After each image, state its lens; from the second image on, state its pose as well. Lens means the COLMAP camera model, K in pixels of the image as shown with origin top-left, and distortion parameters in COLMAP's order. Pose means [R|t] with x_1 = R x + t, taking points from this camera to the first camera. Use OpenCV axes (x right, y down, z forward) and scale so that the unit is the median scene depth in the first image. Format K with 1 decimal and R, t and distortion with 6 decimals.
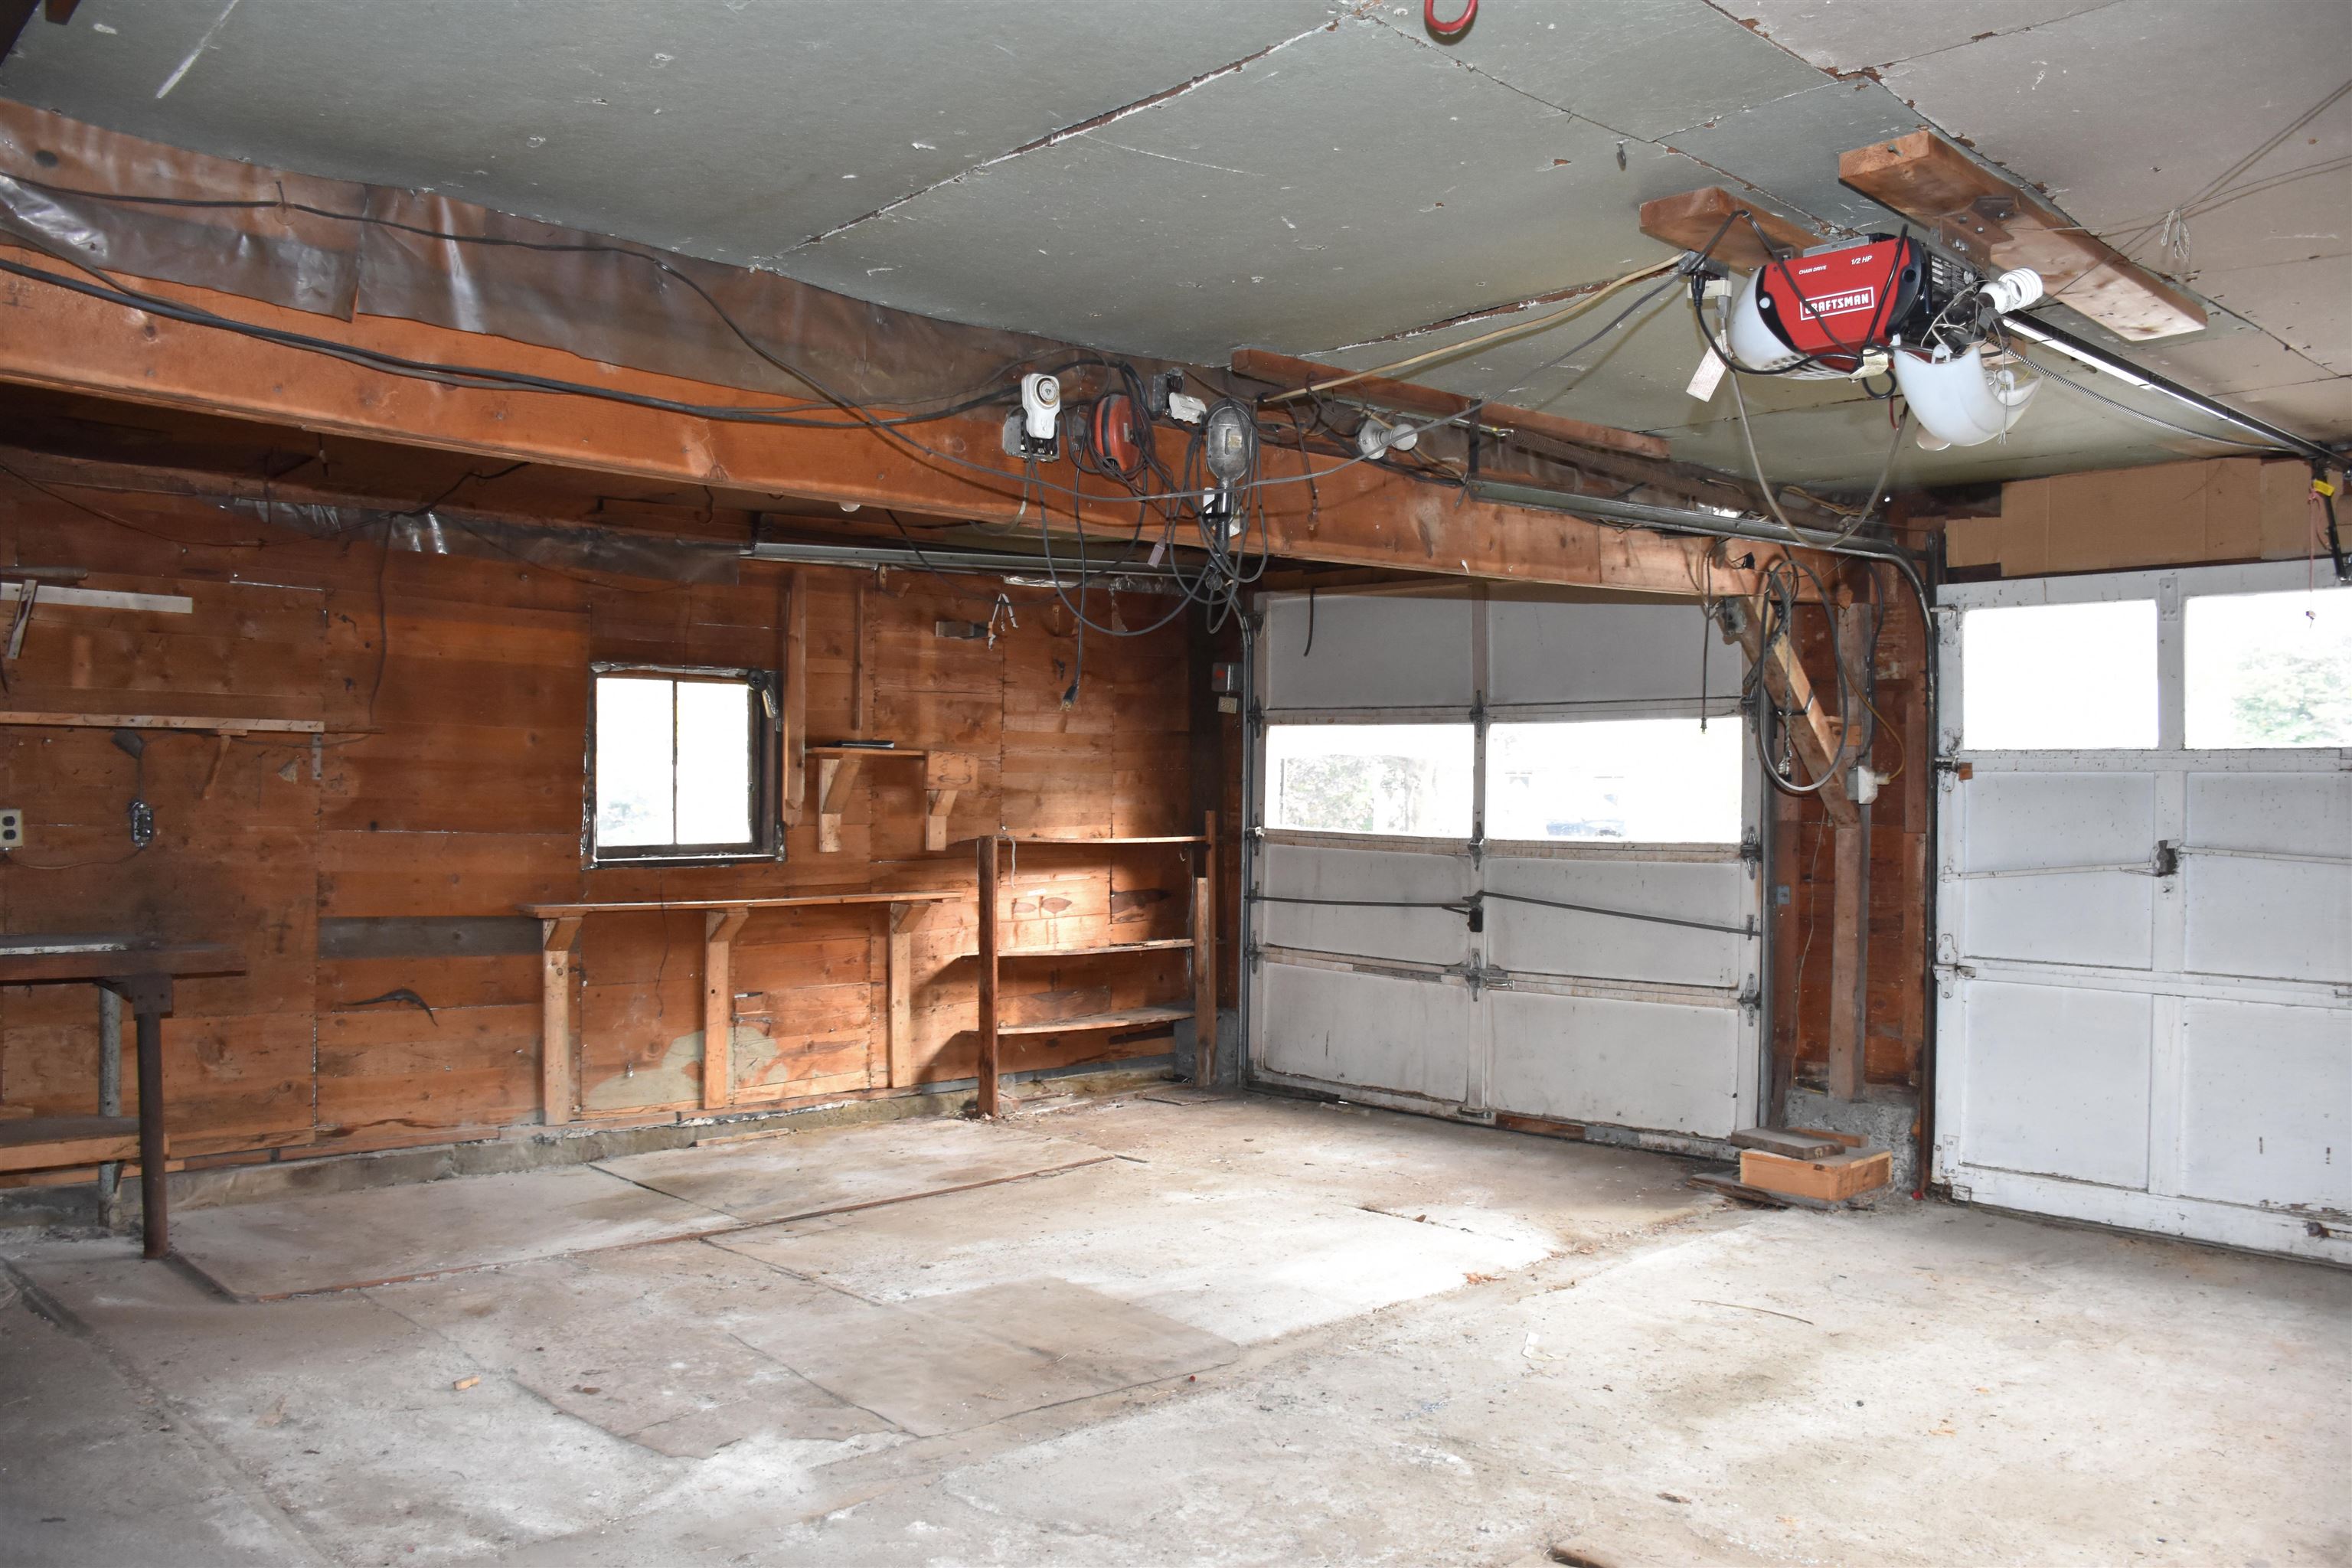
lens RADIAL K [[1836.0, 0, 1187.9], [0, 1836.0, 790.2], [0, 0, 1]] dist [-0.147059, 0.098834]
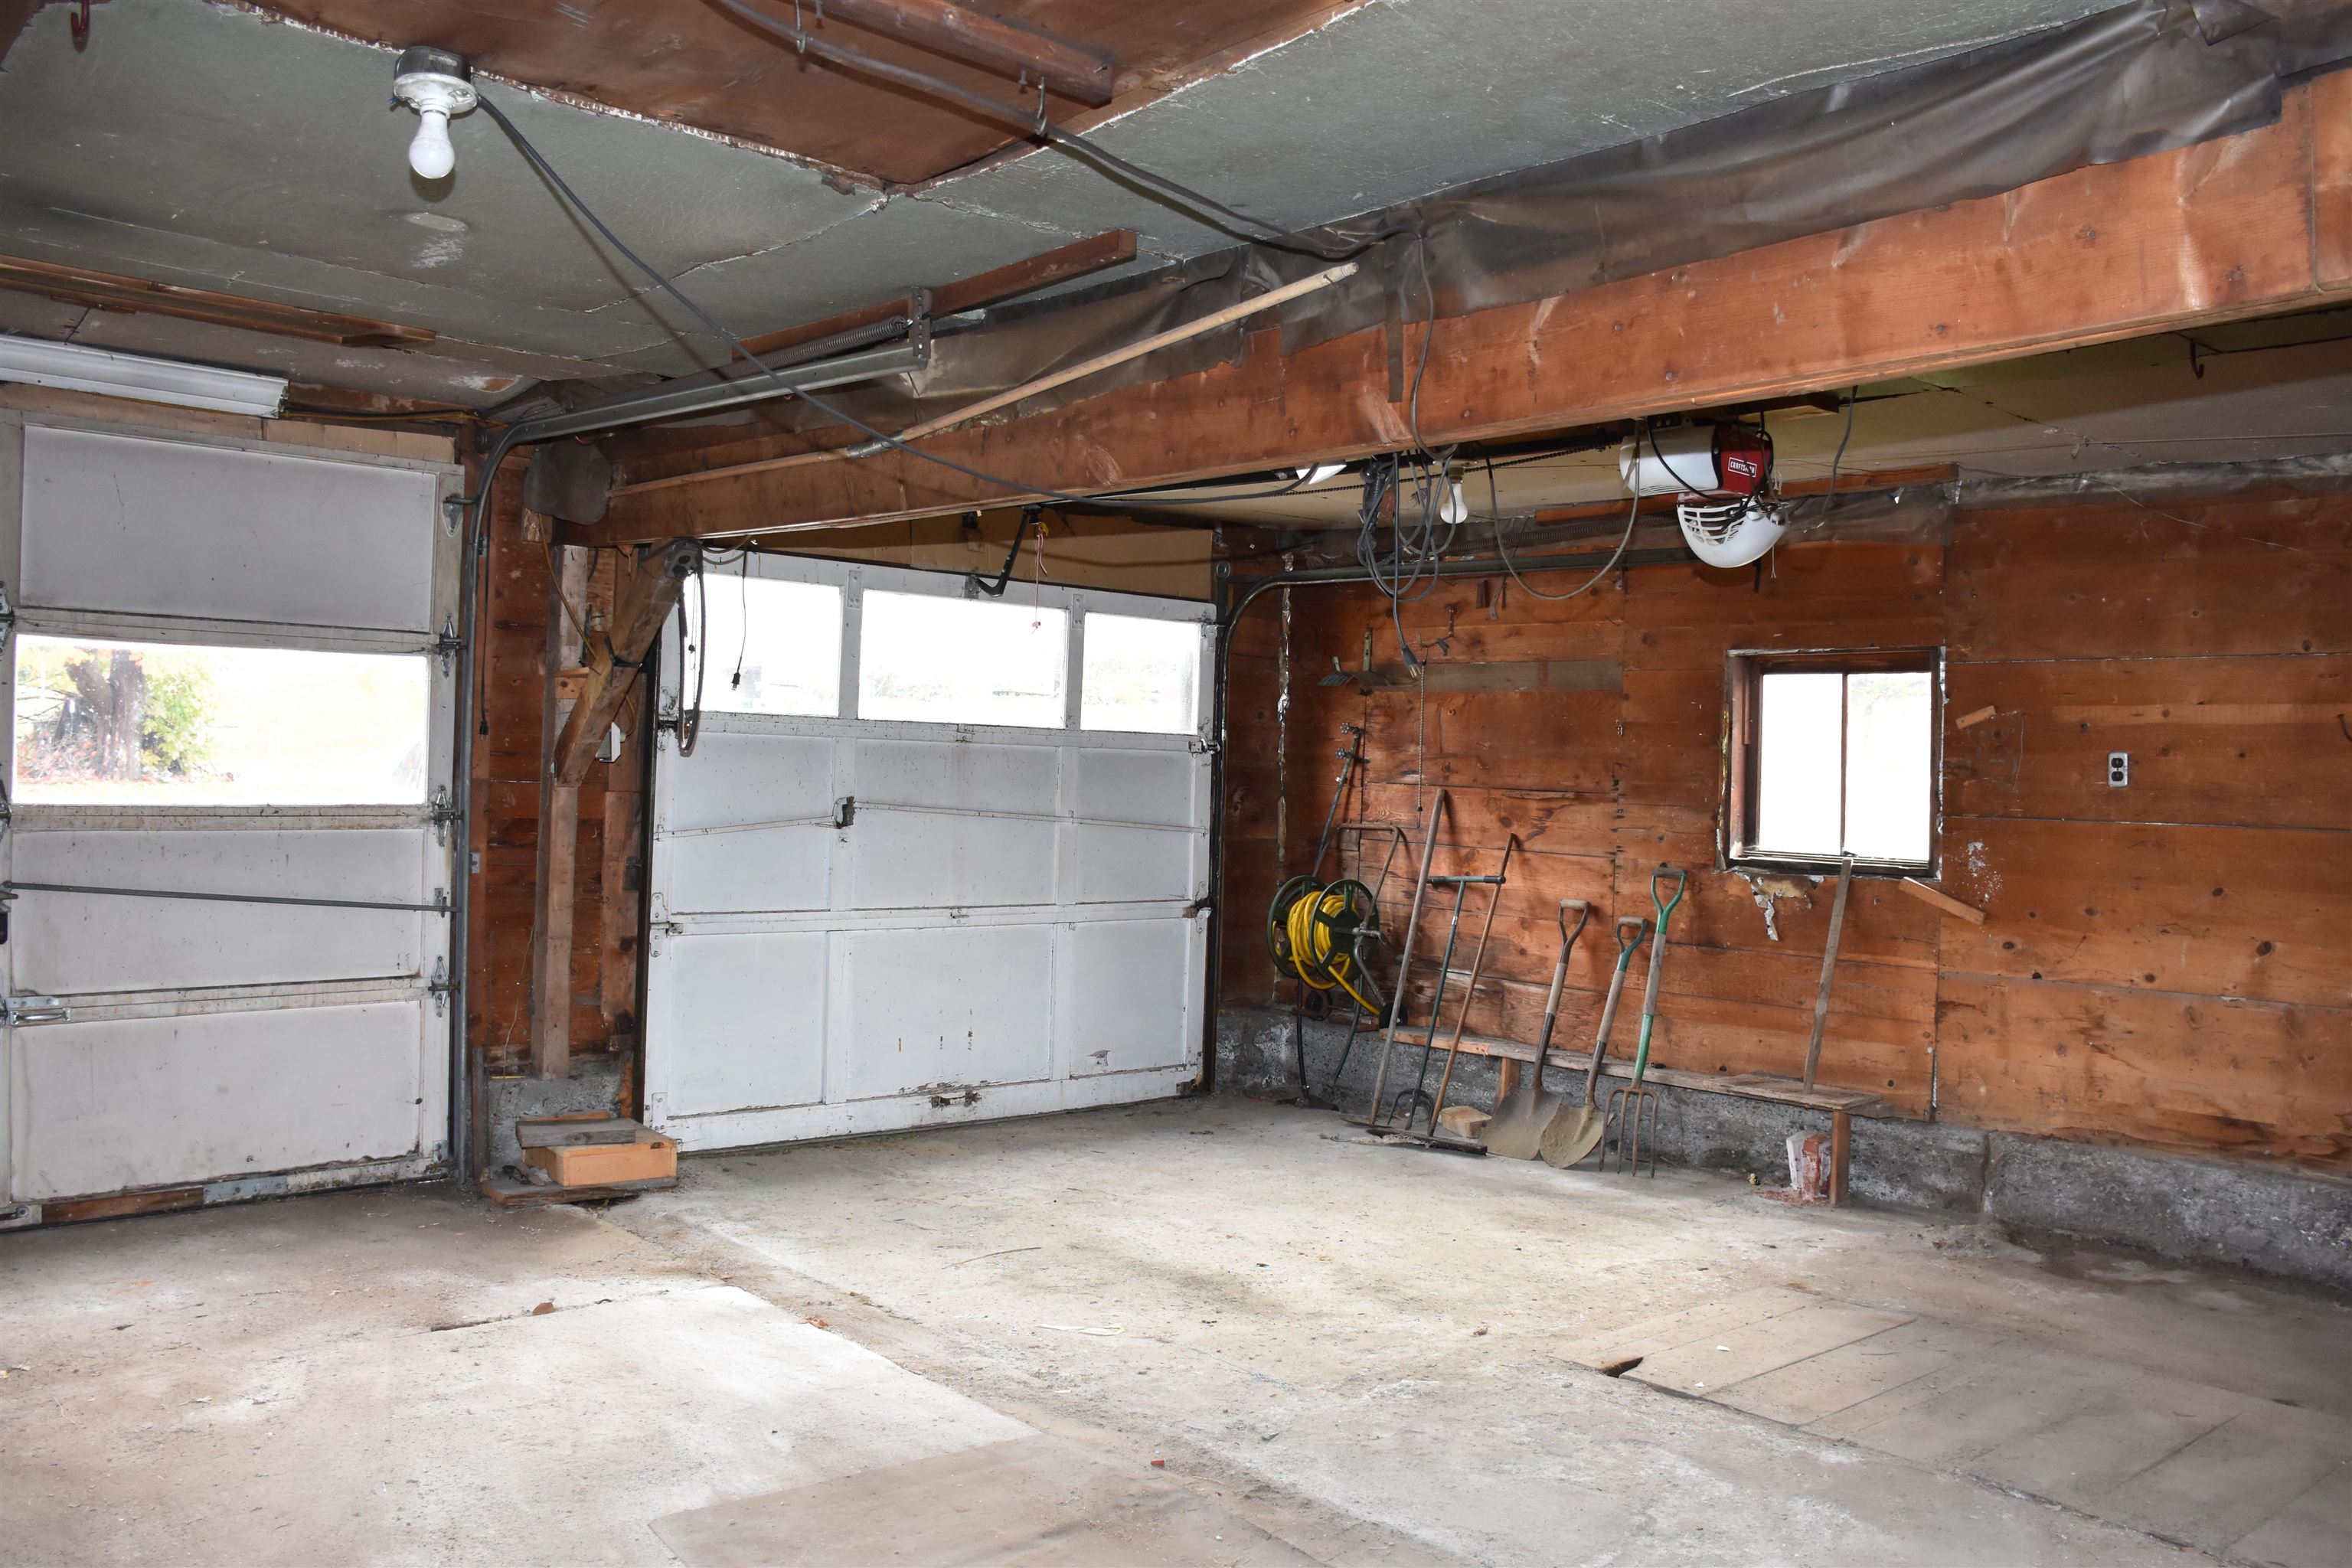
lens RADIAL K [[1836.0, 0, 1190.6], [0, 1836.0, 801.1], [0, 0, 1]] dist [-0.147059, 0.098834]
pose [[0.024218, -0.020552, 0.999495, -0.660774], [-0.028889, 0.999357, 0.021249, -0.000976], [-0.999289, -0.029389, 0.023609, 0.777586]]
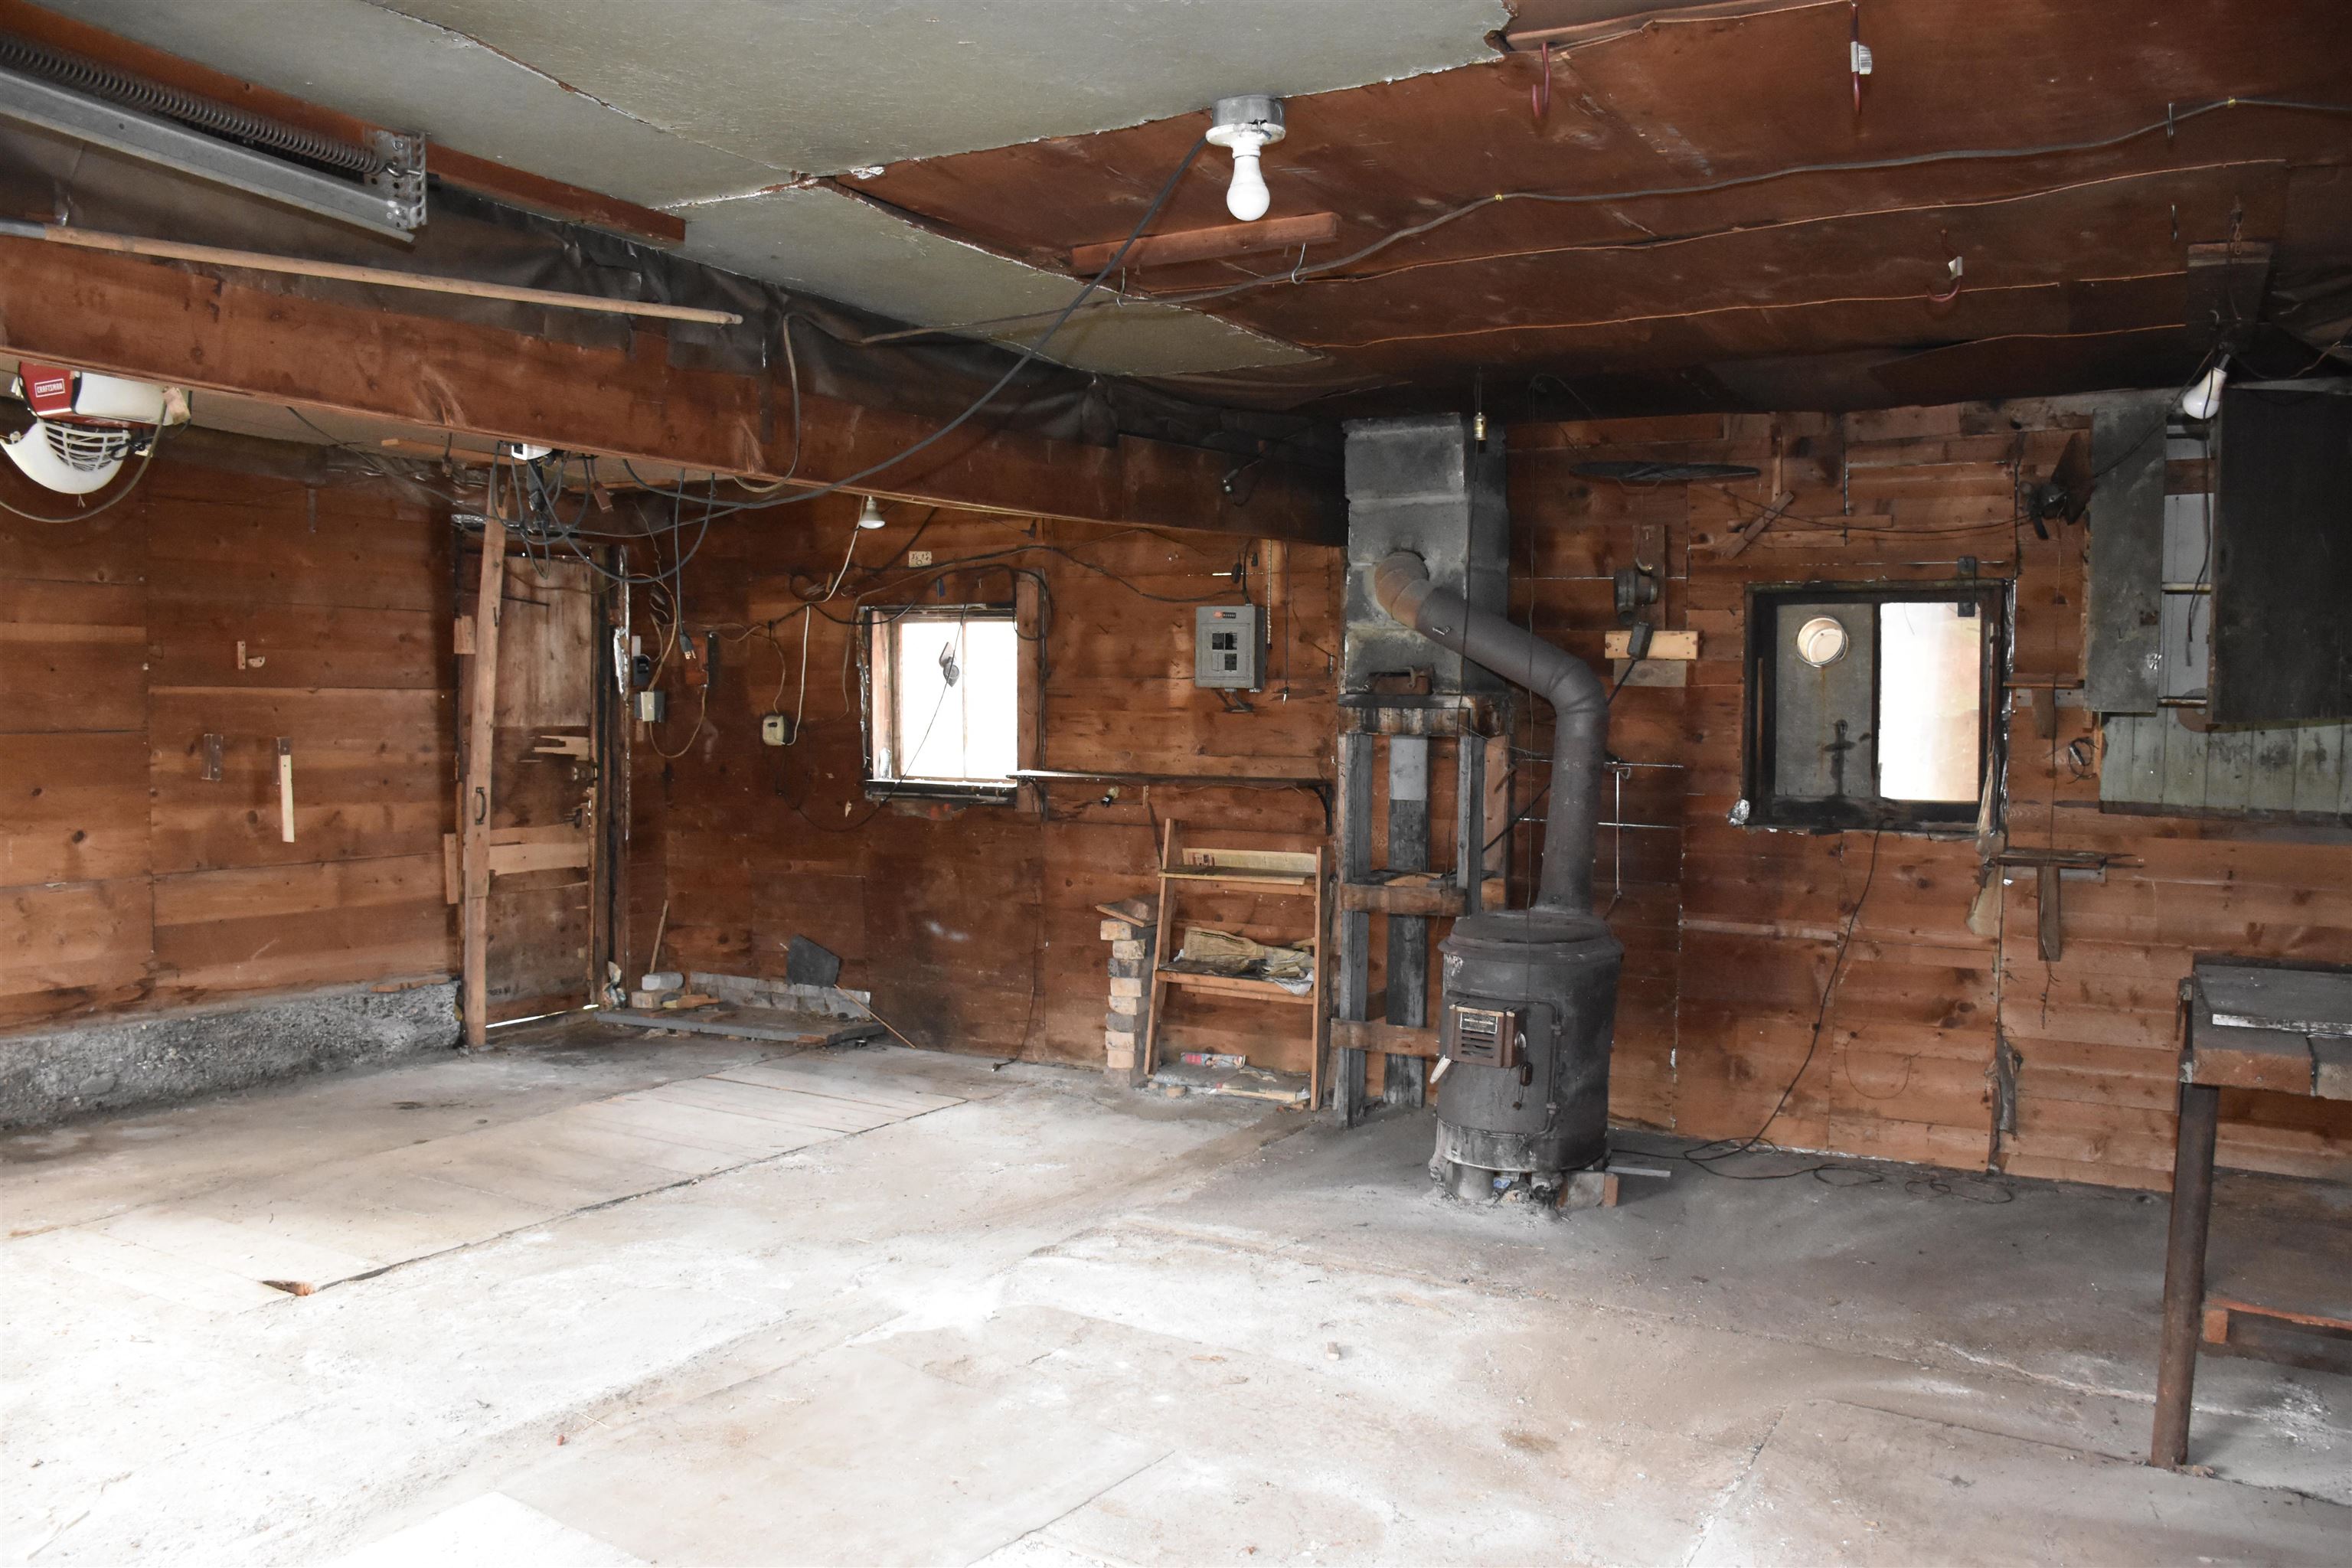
lens RADIAL K [[1836.0, 0, 1175.9], [0, 1836.0, 783.9], [0, 0, 1]] dist [-0.147059, 0.098834]
pose [[-0.957100, -0.009489, -0.289603, -0.022891], [-0.024470, 0.998540, 0.048153, -0.020878], [0.288723, 0.053174, -0.955935, 1.479239]]
